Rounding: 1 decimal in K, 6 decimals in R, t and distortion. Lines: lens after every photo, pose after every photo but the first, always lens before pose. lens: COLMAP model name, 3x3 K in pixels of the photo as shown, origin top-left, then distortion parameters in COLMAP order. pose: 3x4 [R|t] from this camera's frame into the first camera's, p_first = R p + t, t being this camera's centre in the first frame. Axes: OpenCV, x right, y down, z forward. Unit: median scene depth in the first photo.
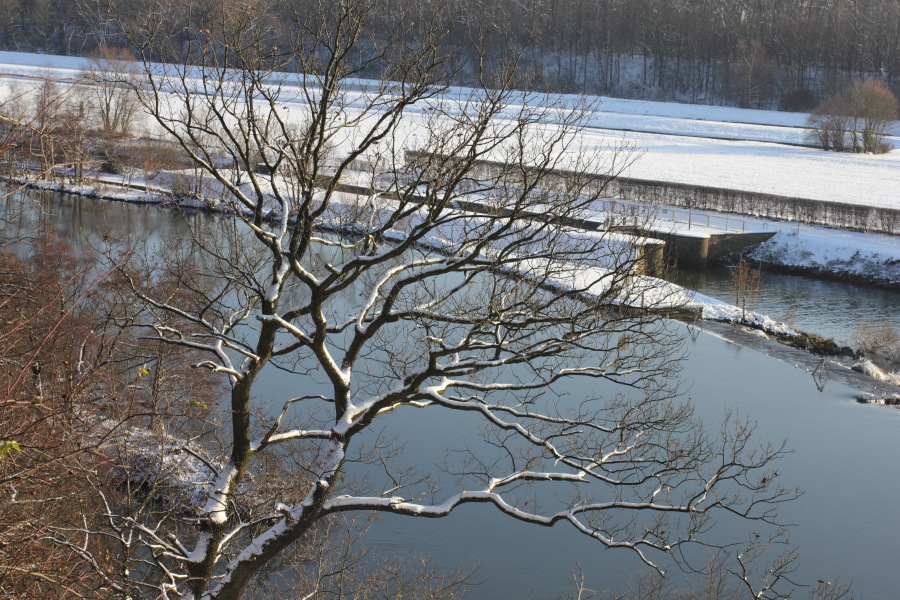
lens RADIAL K [[1894.3, 0, 450.0], [0, 1894.3, 300.0], [0, 0, 1]] dist [0.008039, 0.246906]
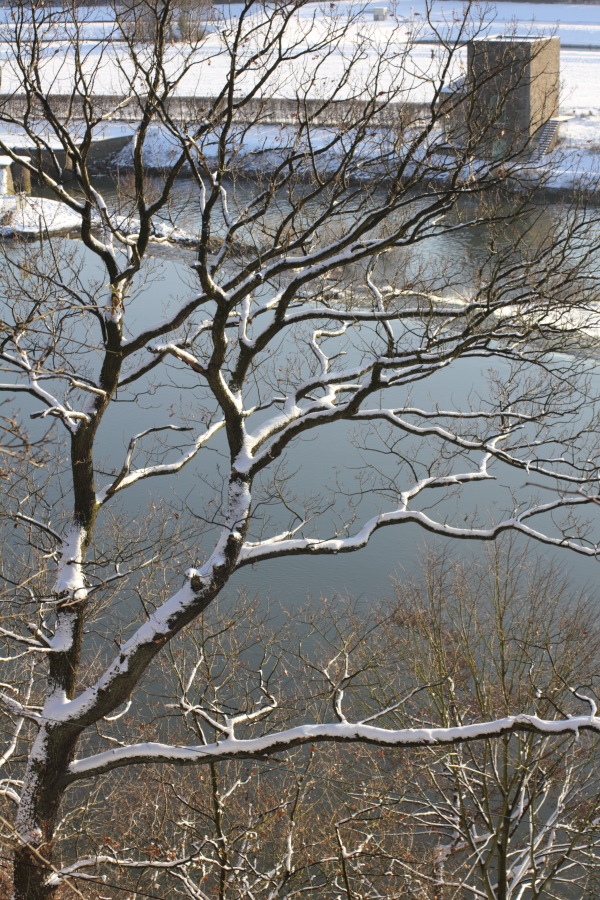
lens RADIAL K [[1894.3, 0, 300.0], [0, 1894.3, 450.0], [0, 0, 1]] dist [0.008039, 0.246906]
pose [[0.948673, -0.155885, 0.275170, -0.249287], [0.118993, 0.982085, 0.146115, -0.053968], [-0.293018, -0.105872, 0.950227, 0.205556]]
